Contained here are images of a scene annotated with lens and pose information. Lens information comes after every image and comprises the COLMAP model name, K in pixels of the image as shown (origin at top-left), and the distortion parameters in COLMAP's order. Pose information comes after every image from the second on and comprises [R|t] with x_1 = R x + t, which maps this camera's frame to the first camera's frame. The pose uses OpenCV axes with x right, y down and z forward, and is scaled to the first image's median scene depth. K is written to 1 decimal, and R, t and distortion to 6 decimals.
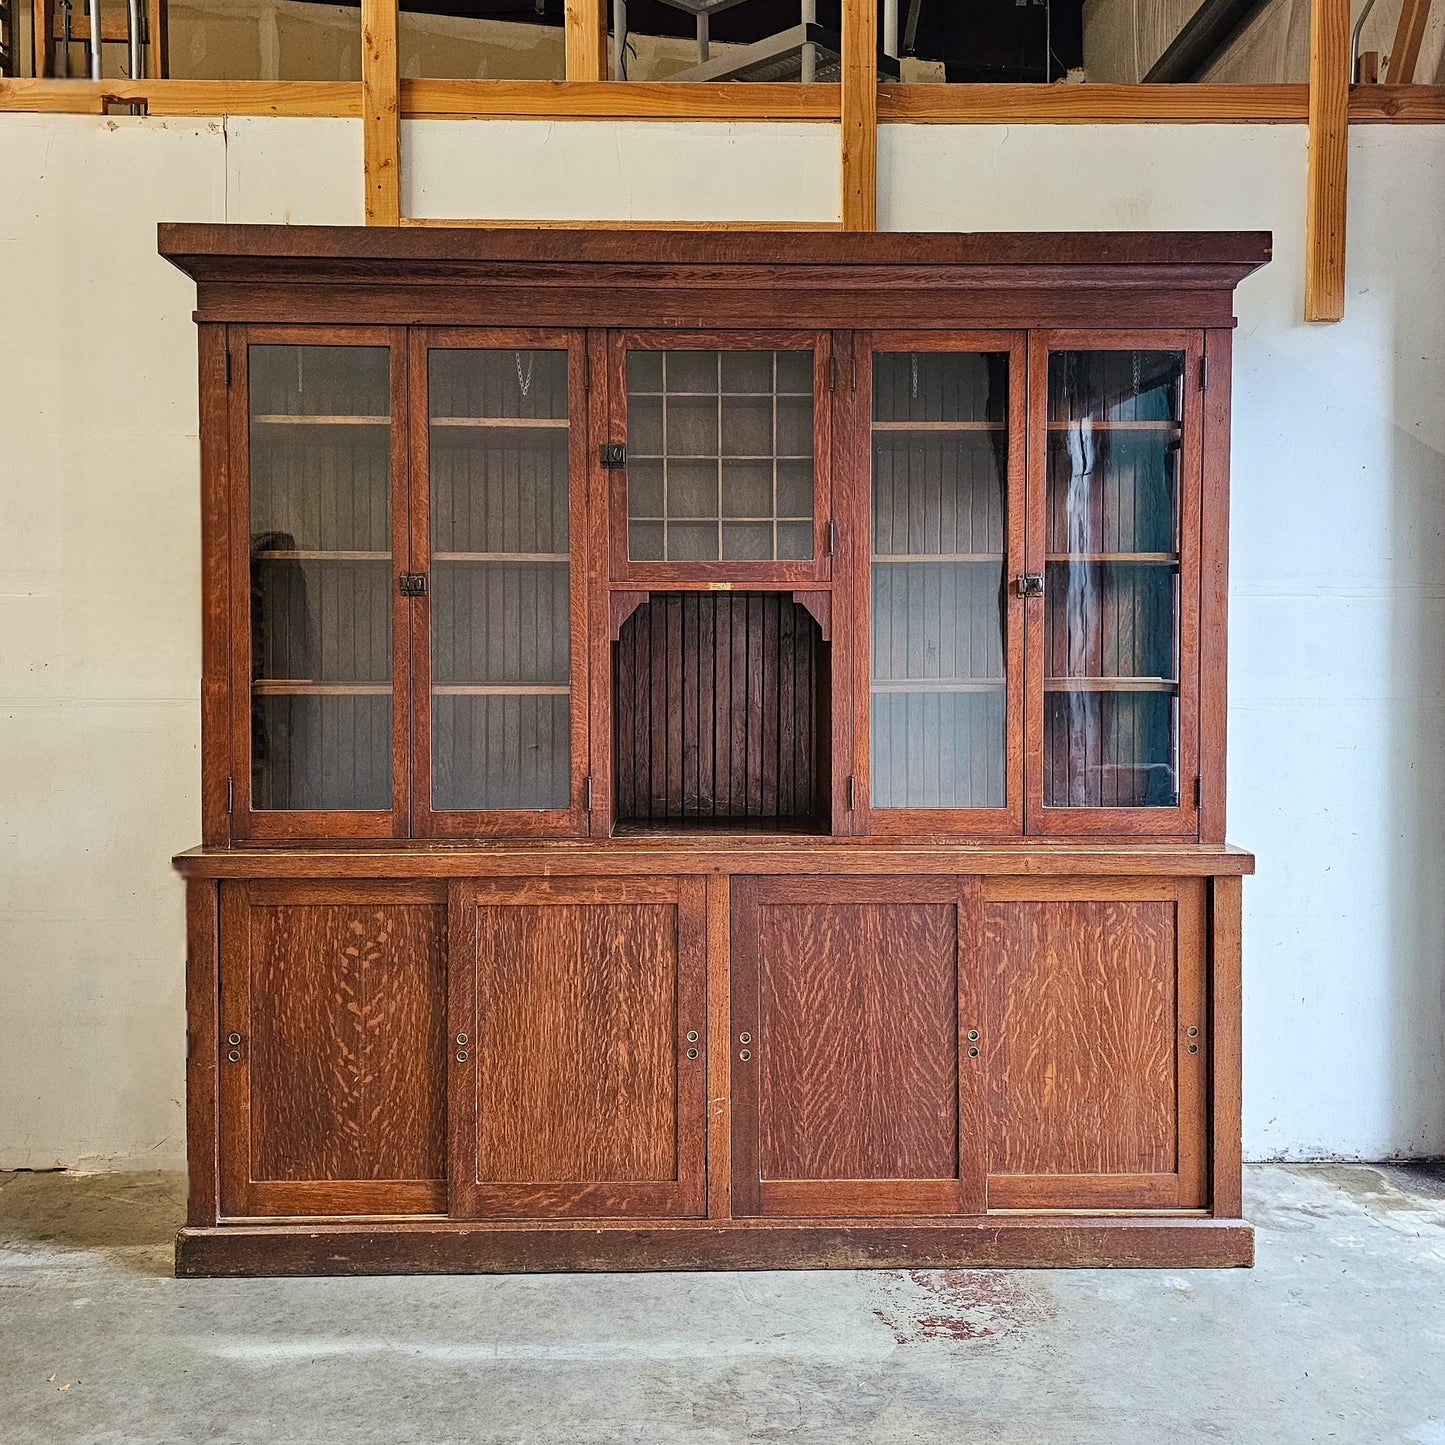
lens RADIAL K [[1420.5, 0, 717.2], [0, 1420.5, 712.2], [0, 0, 1]] dist [0.038744, 0.000000]
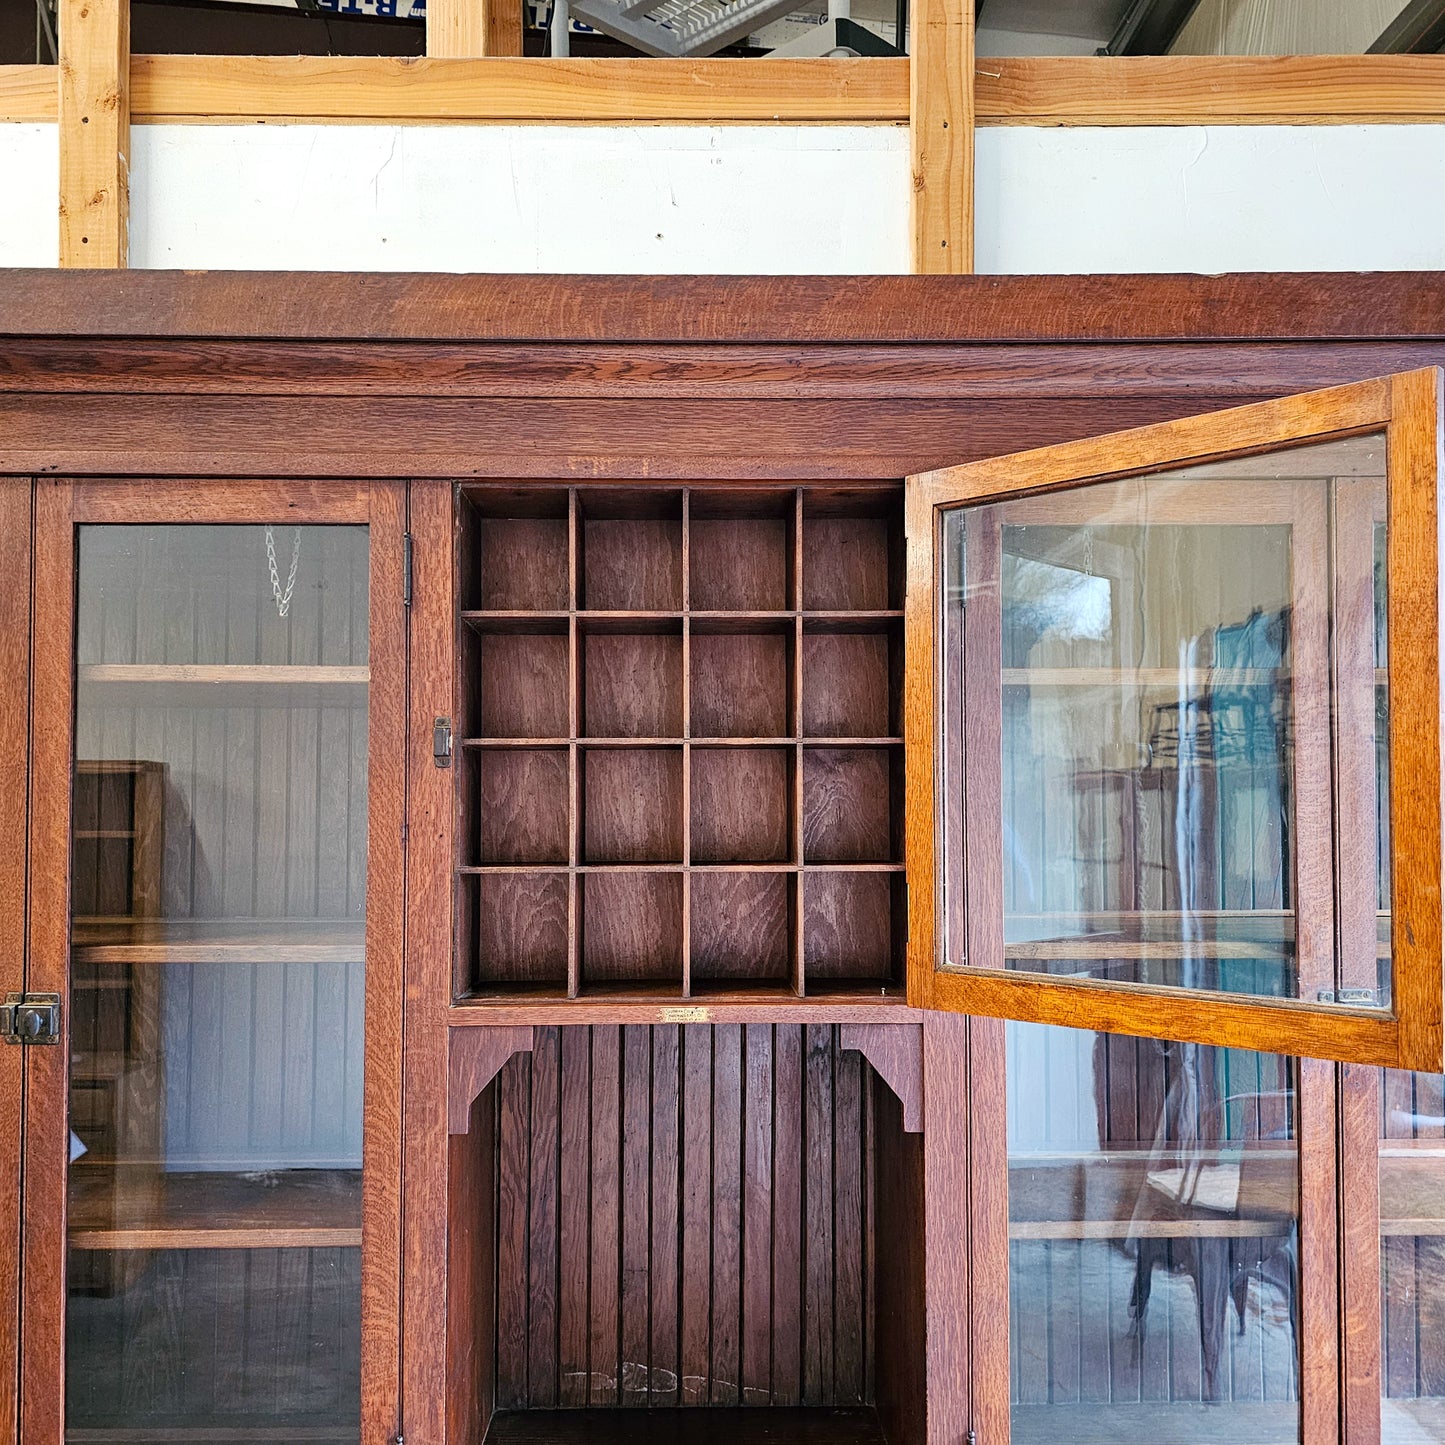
lens RADIAL K [[1284.3, 0, 687.9], [0, 1284.3, 780.6], [0, 0, 1]] dist [0.013957, -0.007478]
pose [[0.999739, 0.000729, -0.022814, 0.012653], [-0.001885, 0.998712, -0.050694, -0.145964], [0.022748, 0.050723, 0.998454, 0.573301]]
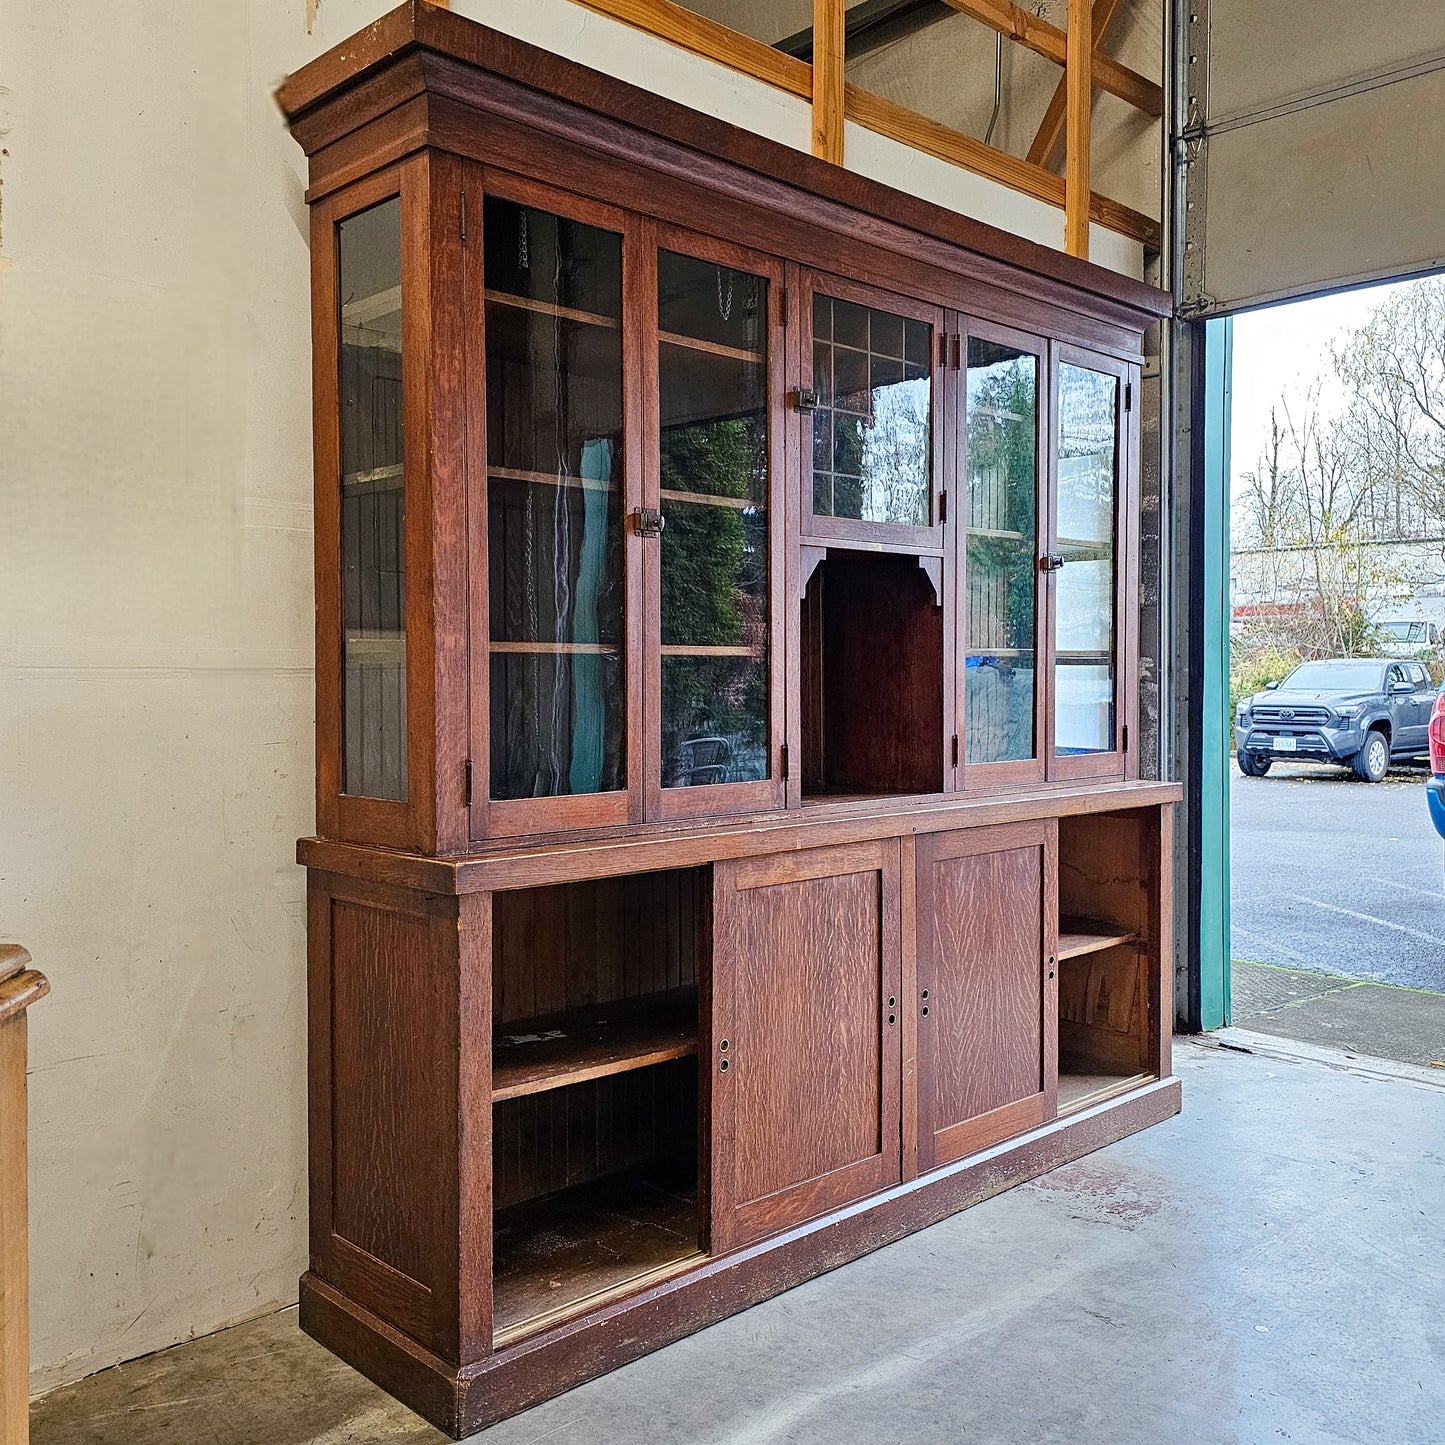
lens RADIAL K [[1420.5, 0, 726.2], [0, 1420.5, 725.8], [0, 0, 1]] dist [0.038744, 0.000000]
pose [[0.719976, -0.025893, 0.693516, -0.768430], [0.035788, 0.999359, 0.000159, 0.032660], [-0.693076, 0.024705, 0.720441, 0.361665]]
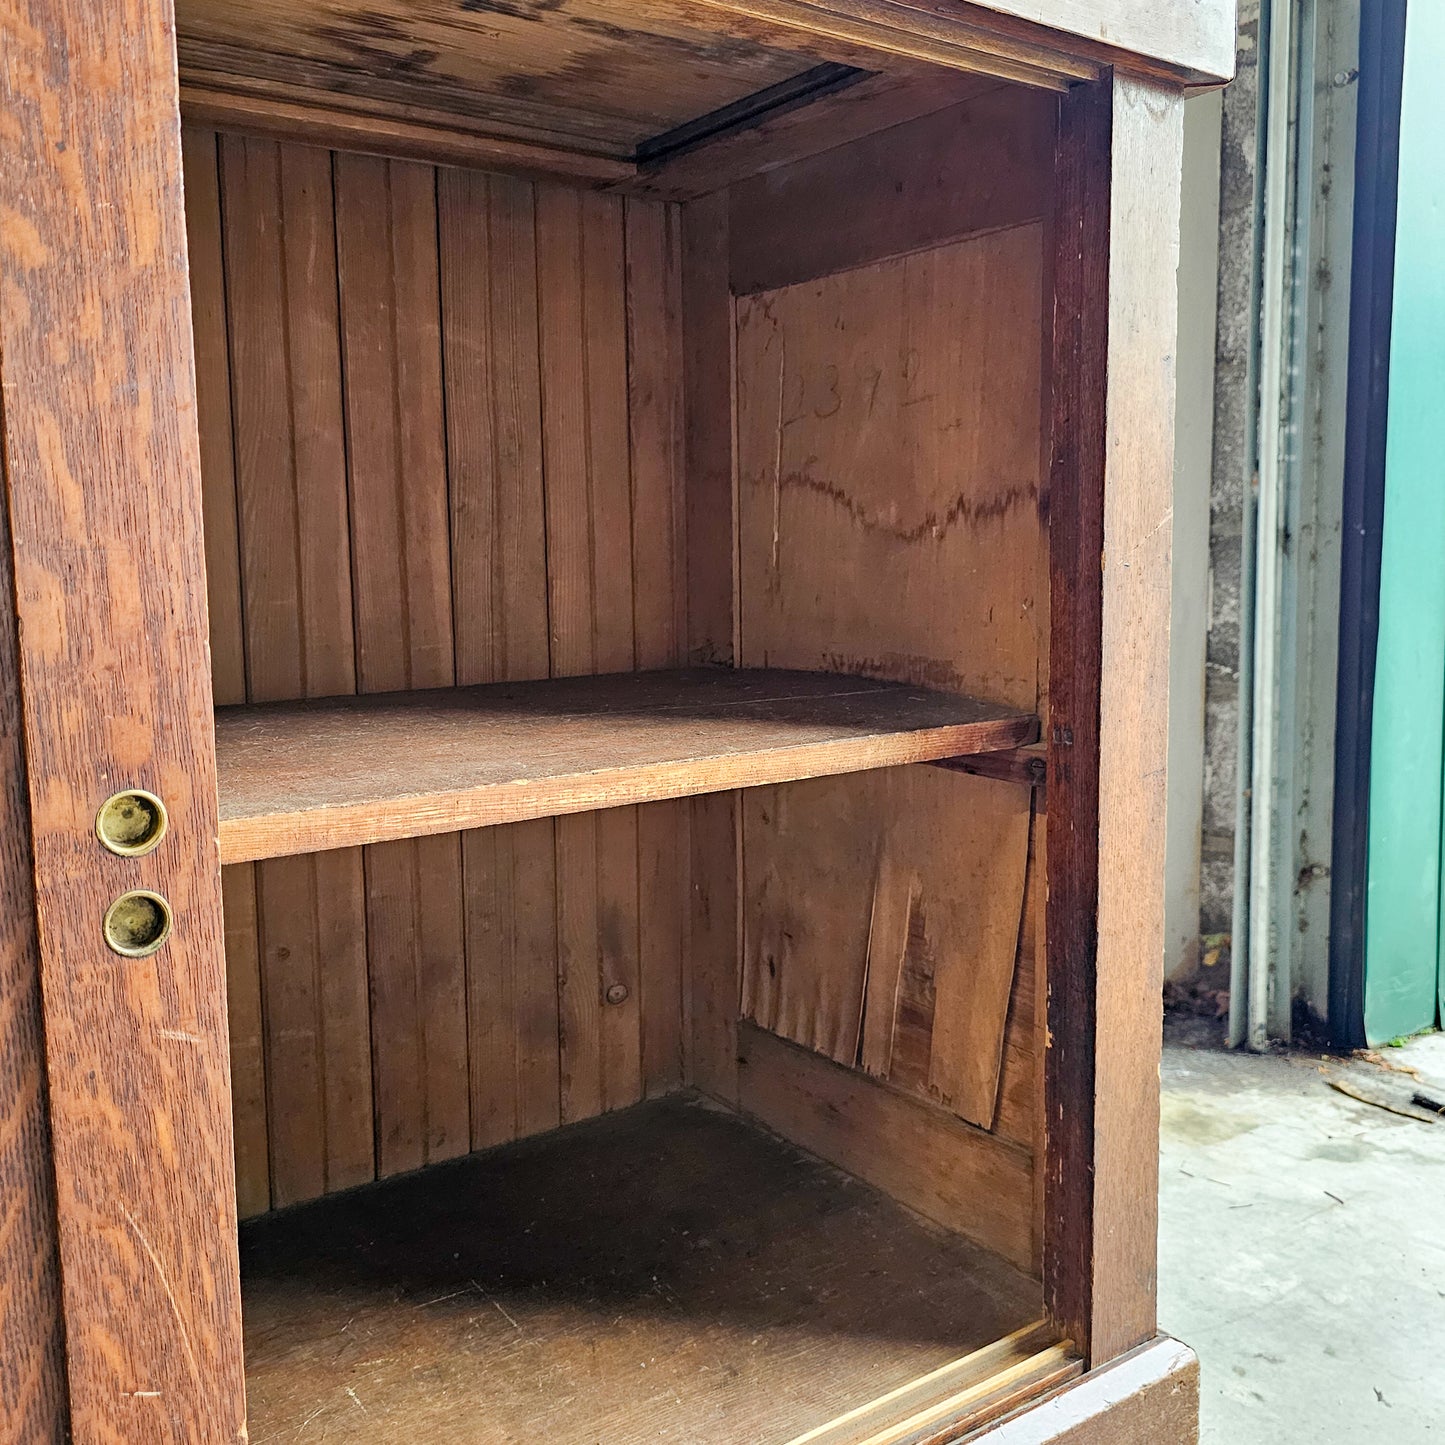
lens RADIAL K [[1420.5, 0, 731.5], [0, 1420.5, 721.1], [0, 0, 1]] dist [0.038744, 0.000000]
pose [[0.811305, -0.075078, 0.579783, 0.139245], [0.040597, 0.996561, 0.072240, 0.203855], [-0.583212, -0.035071, 0.811562, 0.817333]]
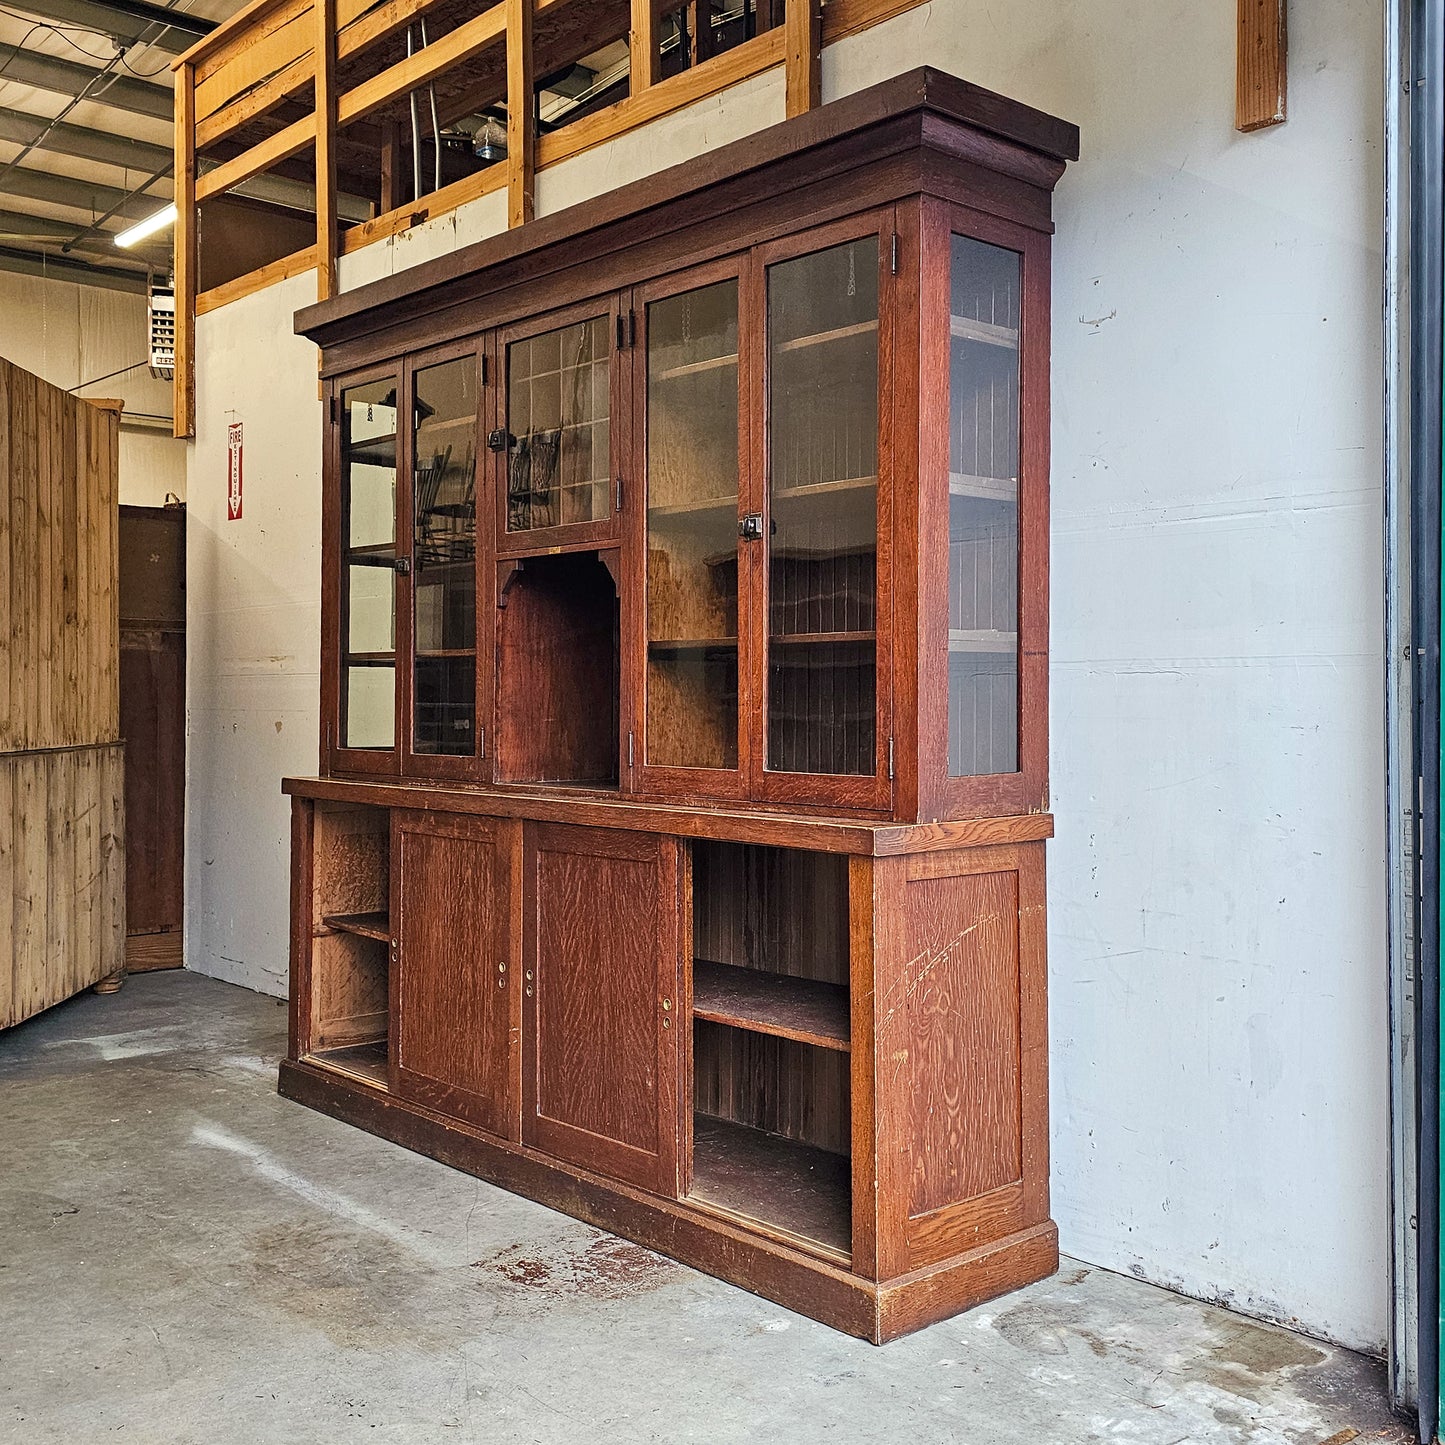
lens RADIAL K [[1552.9, 0, 699.8], [0, 1552.9, 731.6], [0, 0, 1]] dist [0.061113, 0.000000]
pose [[0.647292, 0.018722, -0.762012, 0.966184], [-0.045344, 0.998874, -0.013976, 0.058530], [0.760892, 0.043599, 0.647412, 0.337255]]
